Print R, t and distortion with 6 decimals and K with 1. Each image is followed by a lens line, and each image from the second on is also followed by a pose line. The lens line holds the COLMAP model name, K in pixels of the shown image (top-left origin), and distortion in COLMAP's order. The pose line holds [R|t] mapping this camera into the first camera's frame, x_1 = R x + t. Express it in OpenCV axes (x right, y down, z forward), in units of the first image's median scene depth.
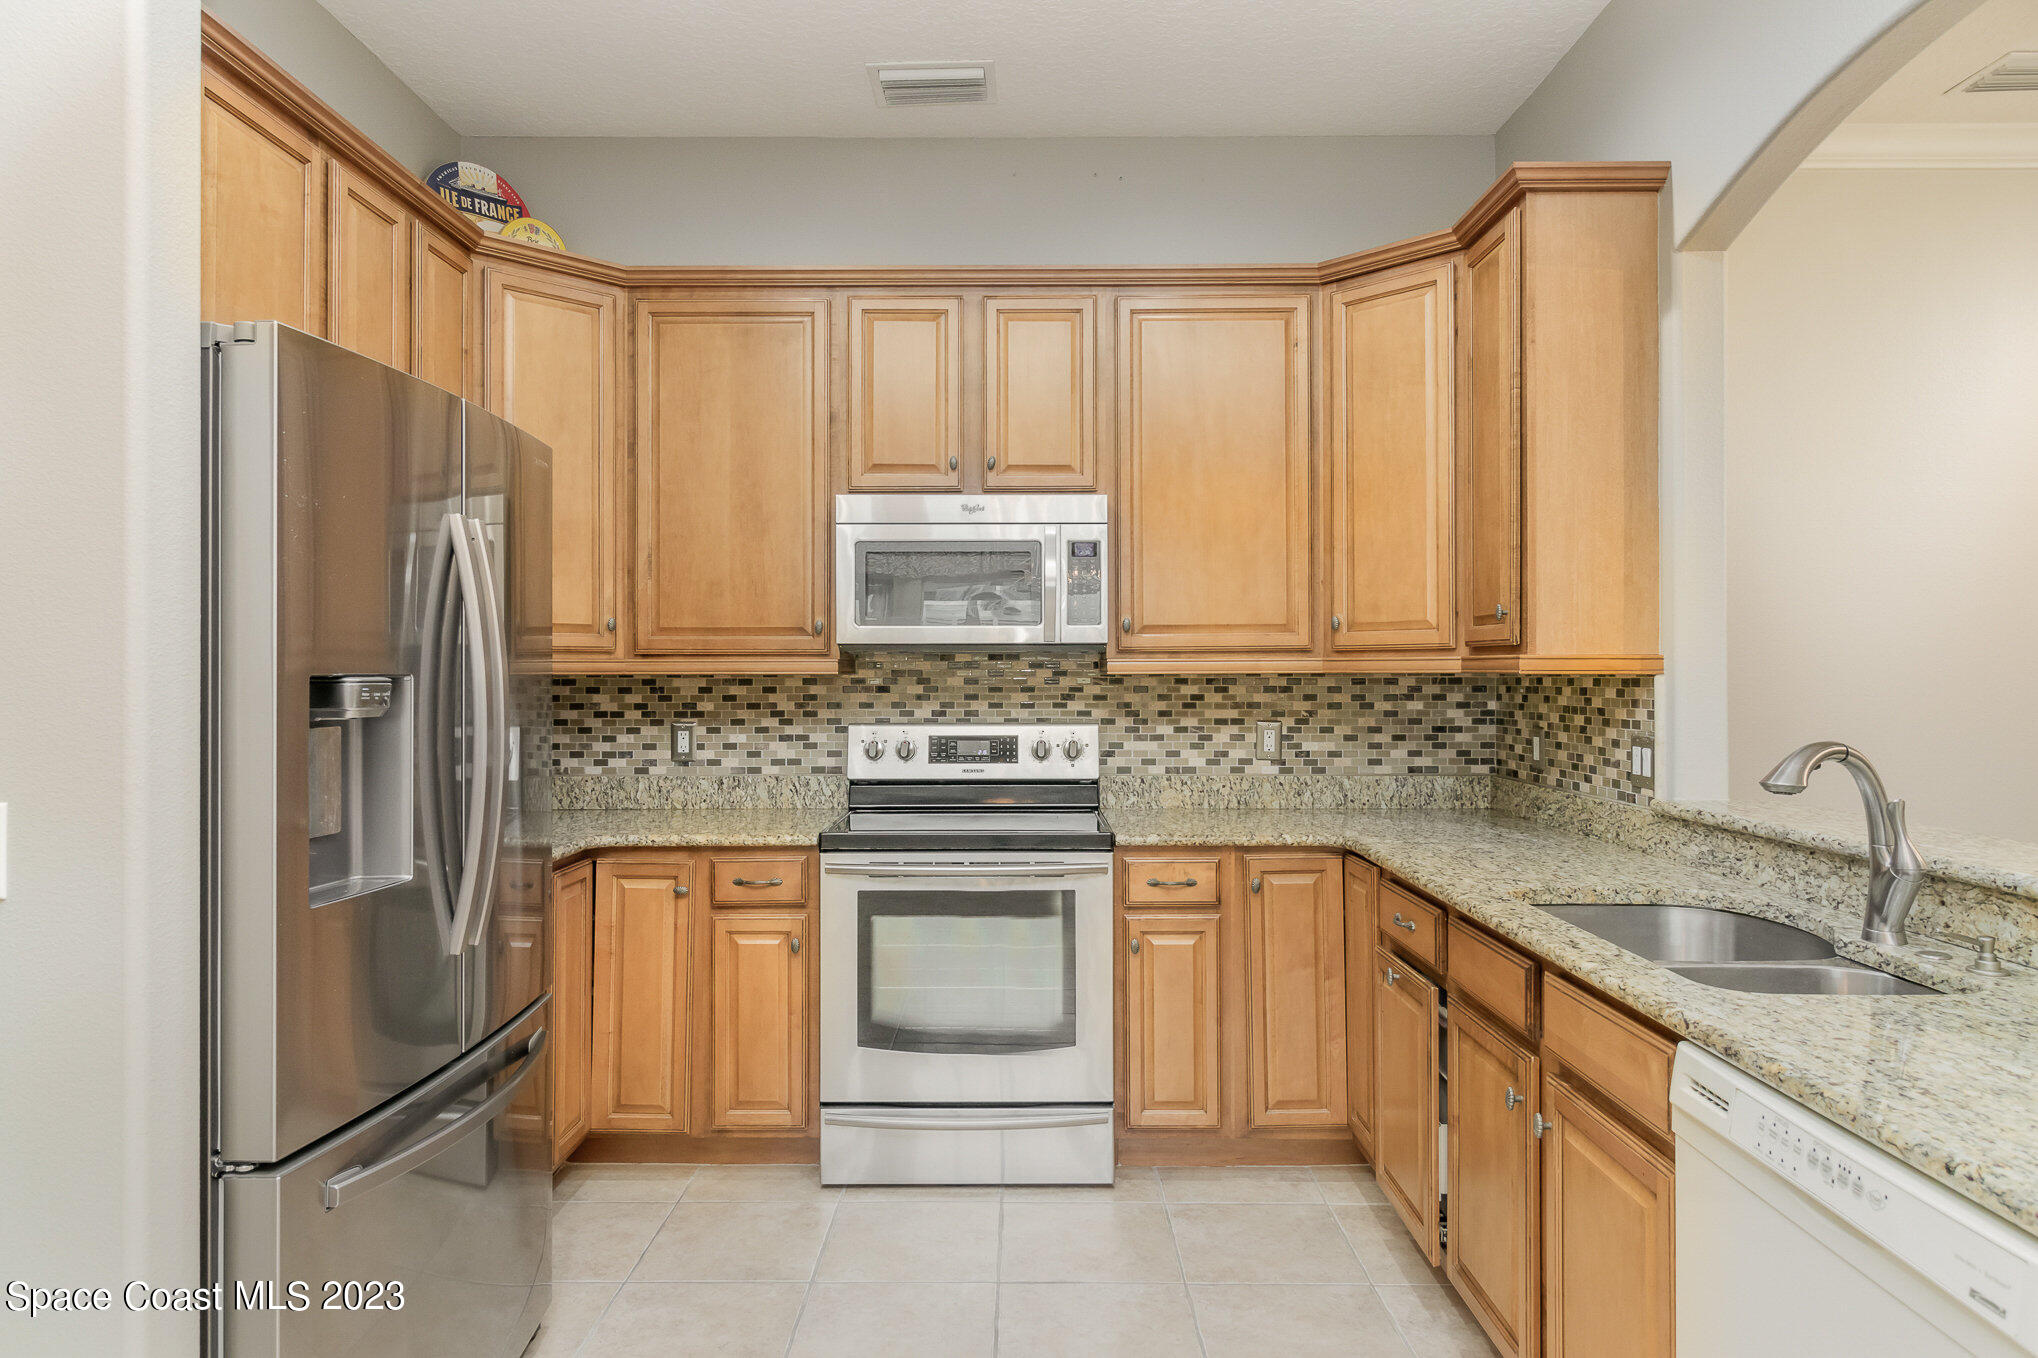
lens RADIAL K [[1237.3, 0, 1019.0], [0, 1237.3, 679.0], [0, 0, 1]] dist [-0.002301, 0.000811]
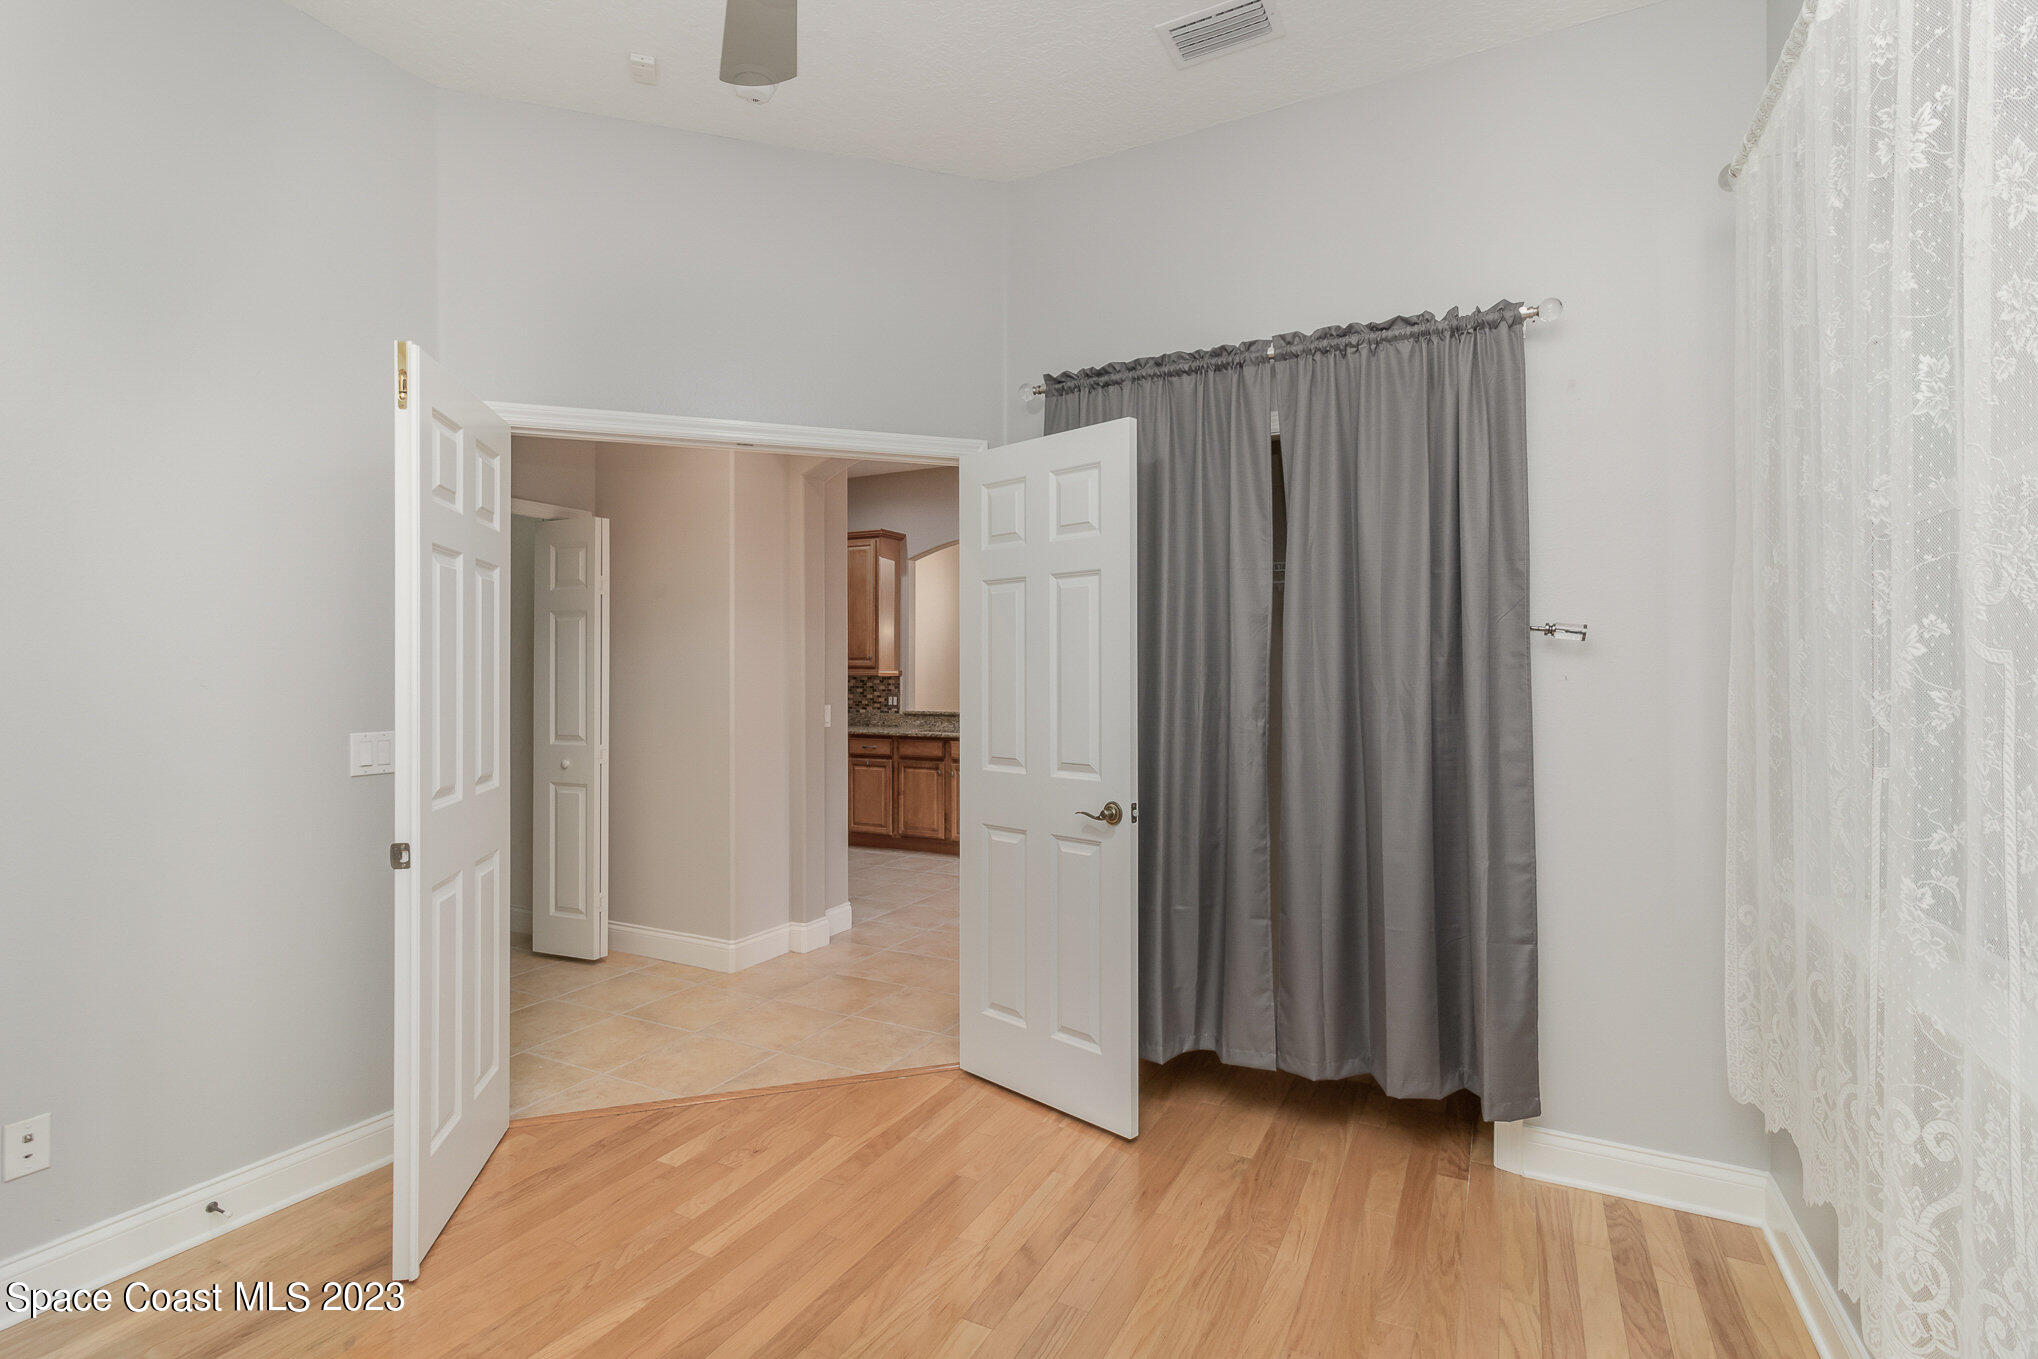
lens RADIAL K [[944.5, 0, 1019.0], [0, 944.5, 679.5], [0, 0, 1]] dist [-0.001925, 0.000862]
pose [[0.452355, -0.006412, 0.891815, -1.320097], [0.004290, 0.999978, 0.005014, -0.004165], [-0.891828, 0.001558, 0.452372, -0.407590]]
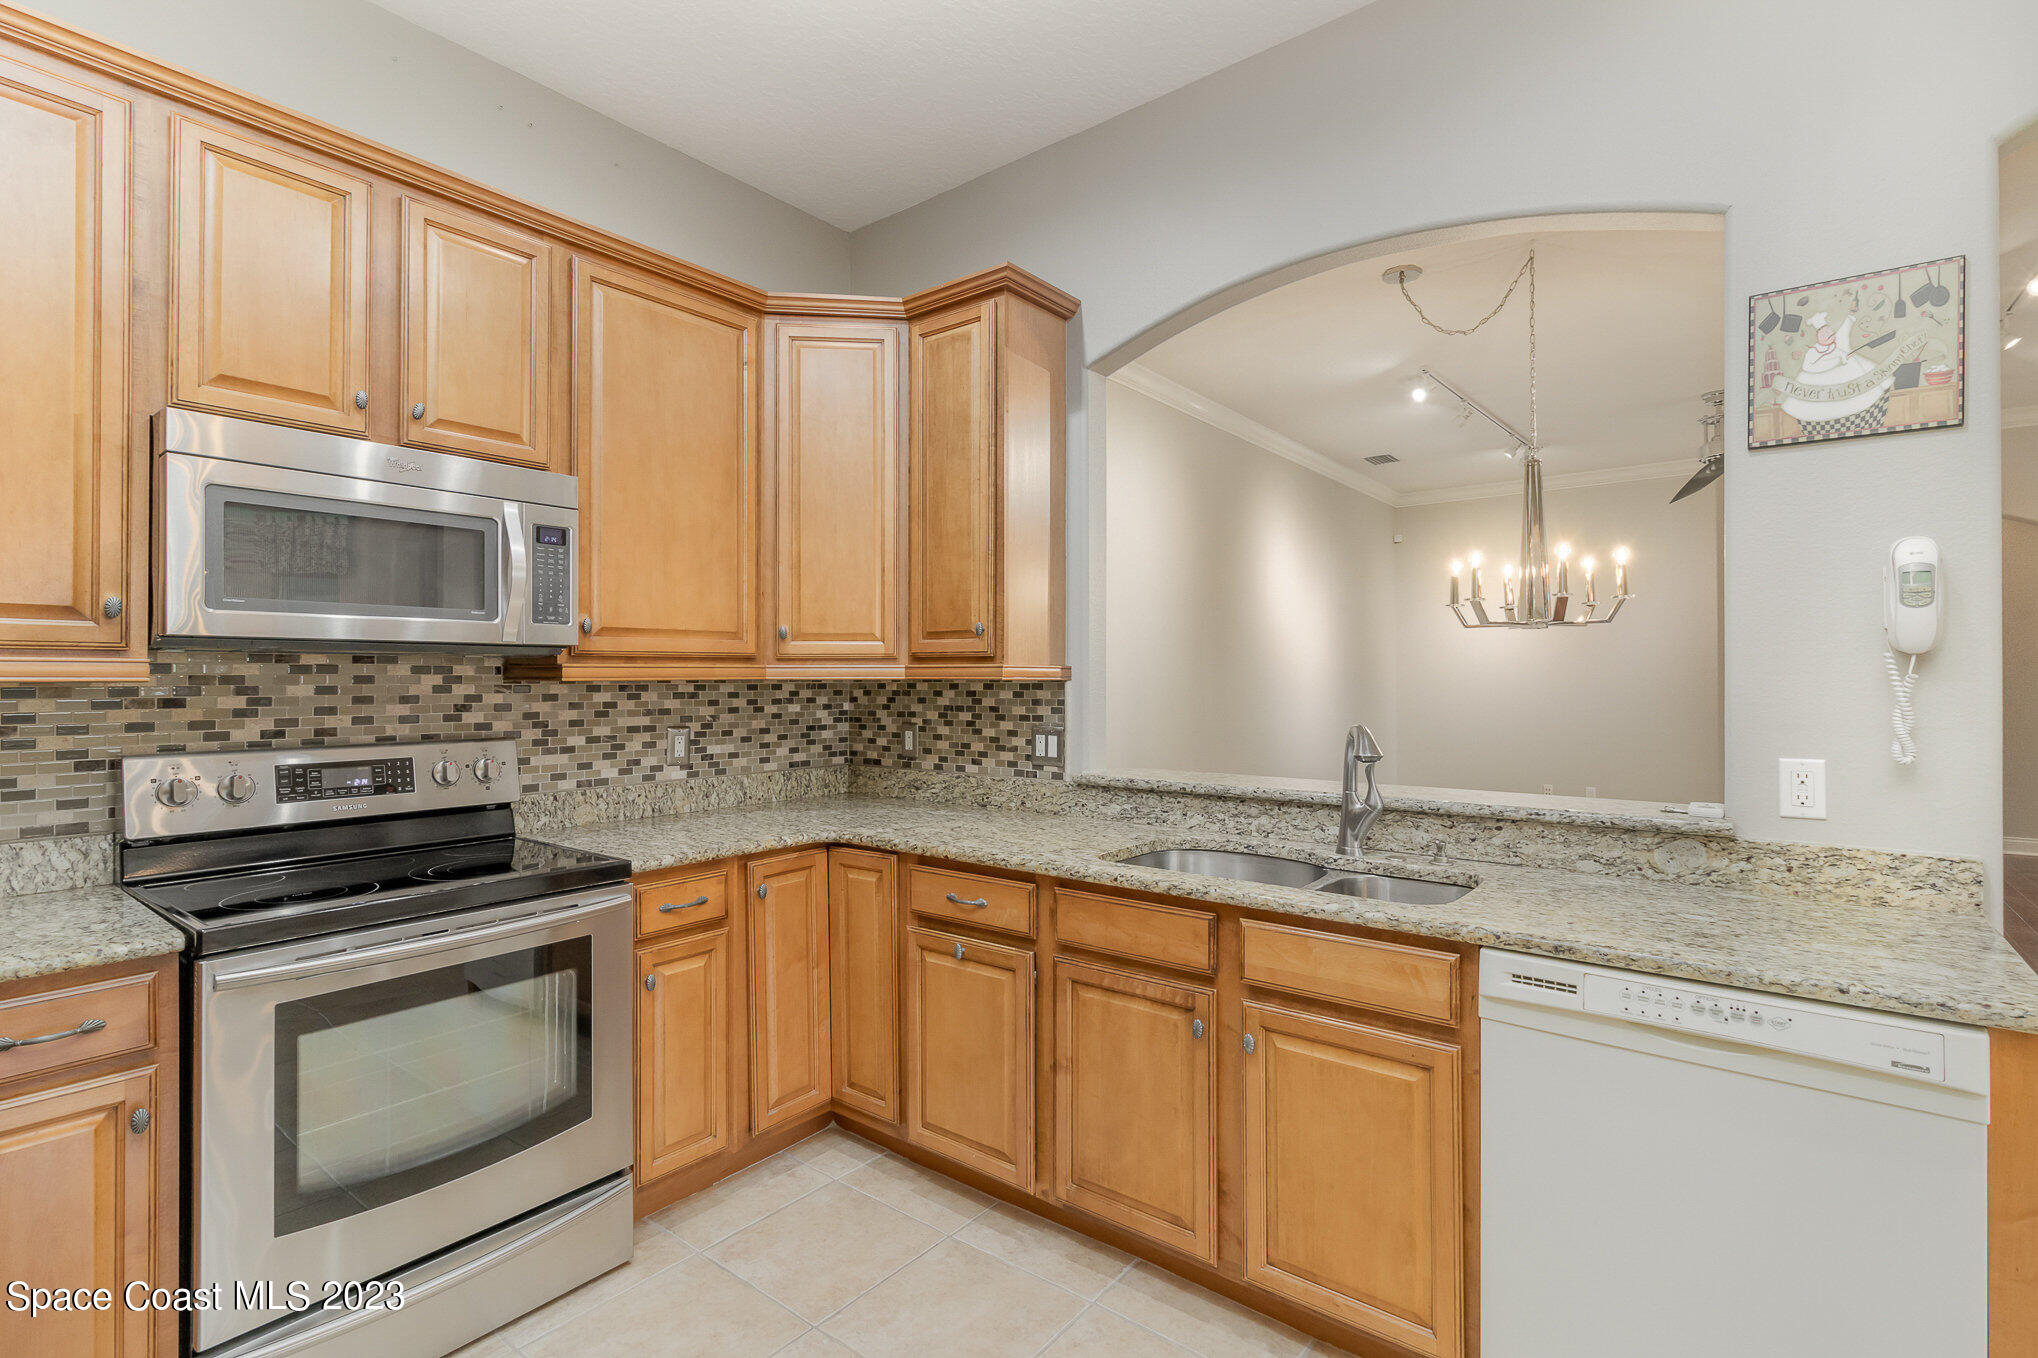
lens RADIAL K [[944.5, 0, 1019.0], [0, 944.5, 679.0], [0, 0, 1]] dist [-0.001925, 0.000862]
pose [[0.613054, 0.000010, 0.790041, -0.240368], [0.004674, 0.999982, -0.003640, -0.001107], [-0.790027, 0.005924, 0.613043, 0.307822]]
